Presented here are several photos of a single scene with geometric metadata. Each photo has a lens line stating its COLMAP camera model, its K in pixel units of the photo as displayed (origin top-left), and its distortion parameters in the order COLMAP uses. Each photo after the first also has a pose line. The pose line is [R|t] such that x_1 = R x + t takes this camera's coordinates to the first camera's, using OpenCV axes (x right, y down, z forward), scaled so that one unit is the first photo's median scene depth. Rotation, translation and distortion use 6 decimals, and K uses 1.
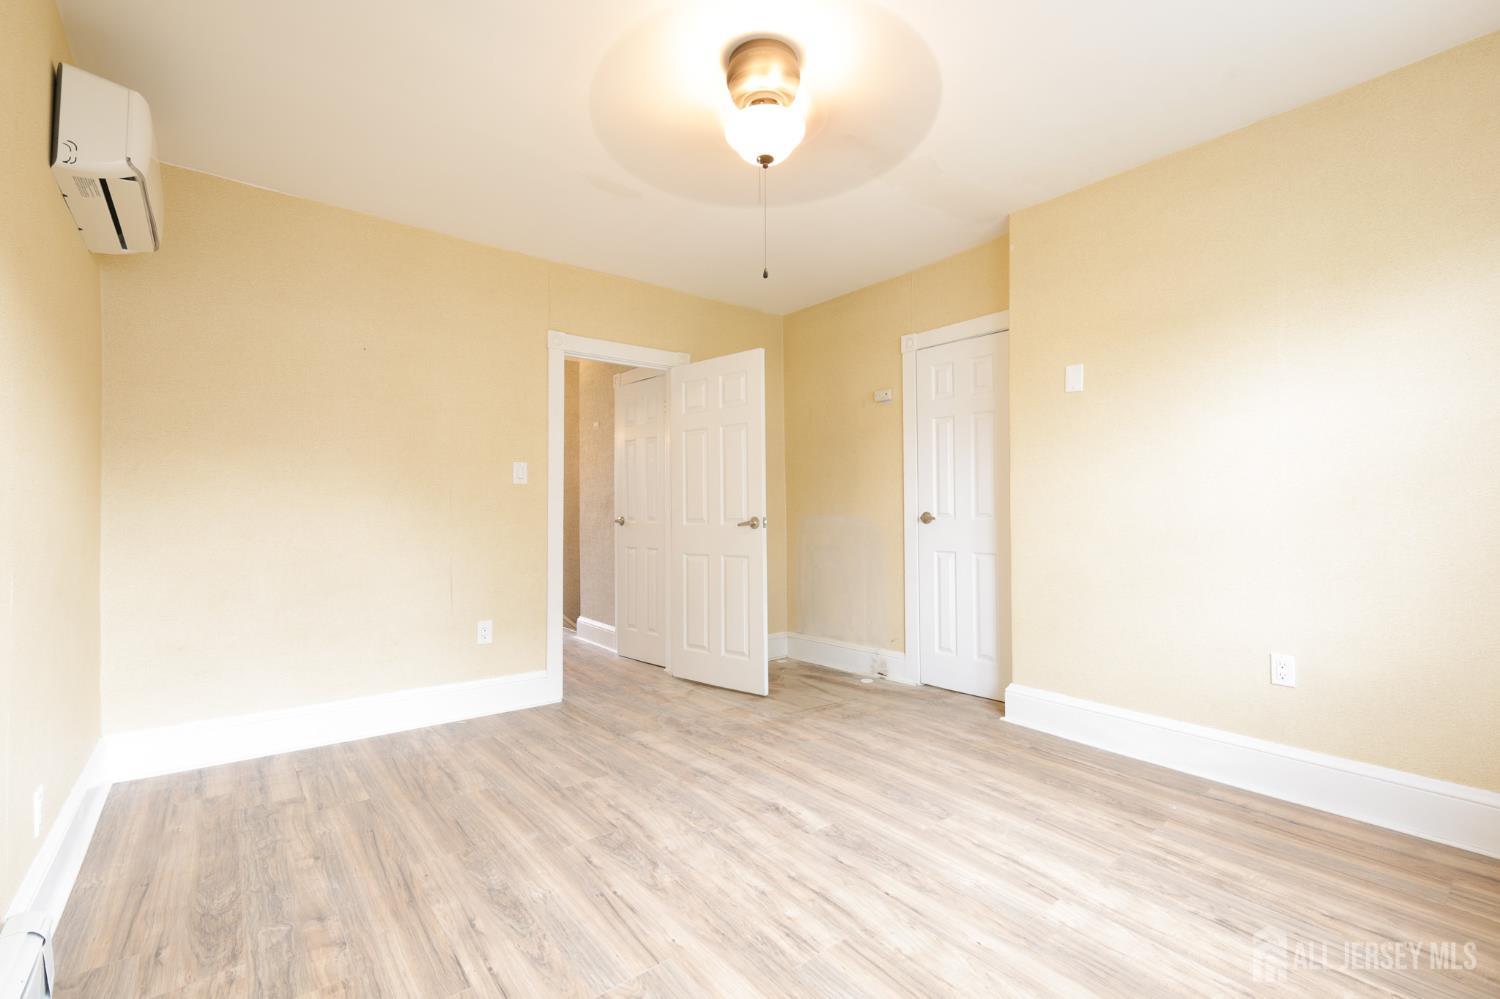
lens RADIAL K [[651.9, 0, 750.0], [0, 651.9, 499.5], [0, 0, 1]] dist [0.017674, -0.000305]
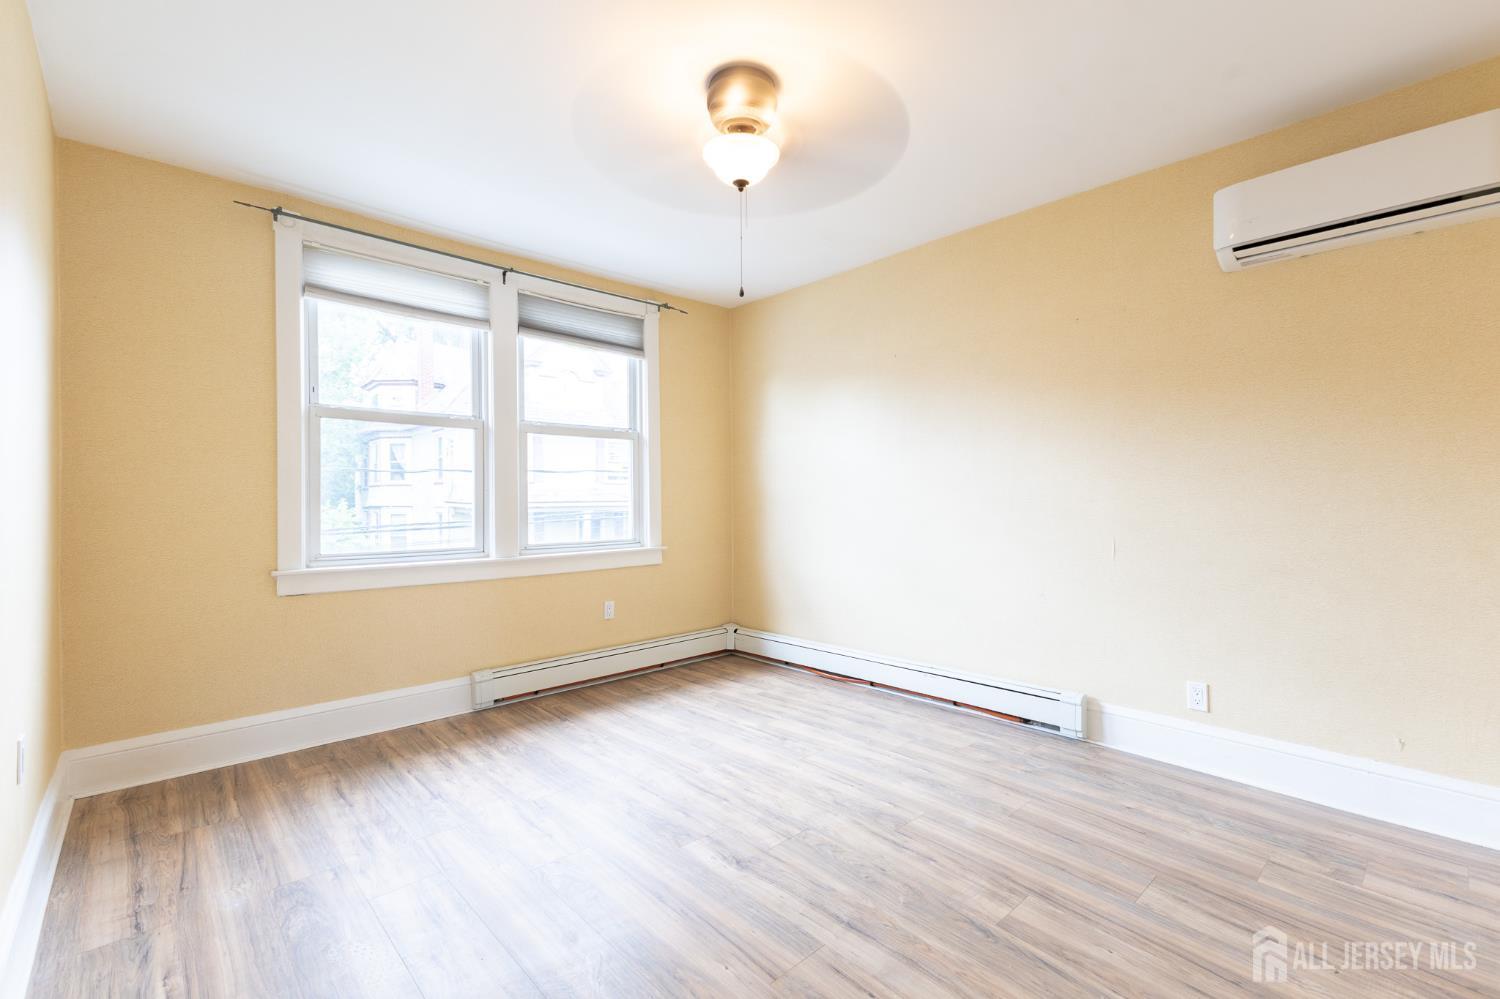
lens RADIAL K [[651.9, 0, 750.0], [0, 651.9, 499.5], [0, 0, 1]] dist [0.017674, -0.000305]
pose [[-0.997474, 0.012566, -0.069908, 0.088180], [0.013822, 0.999751, -0.017500, 0.005423], [0.069671, -0.018422, -0.997400, 2.044200]]
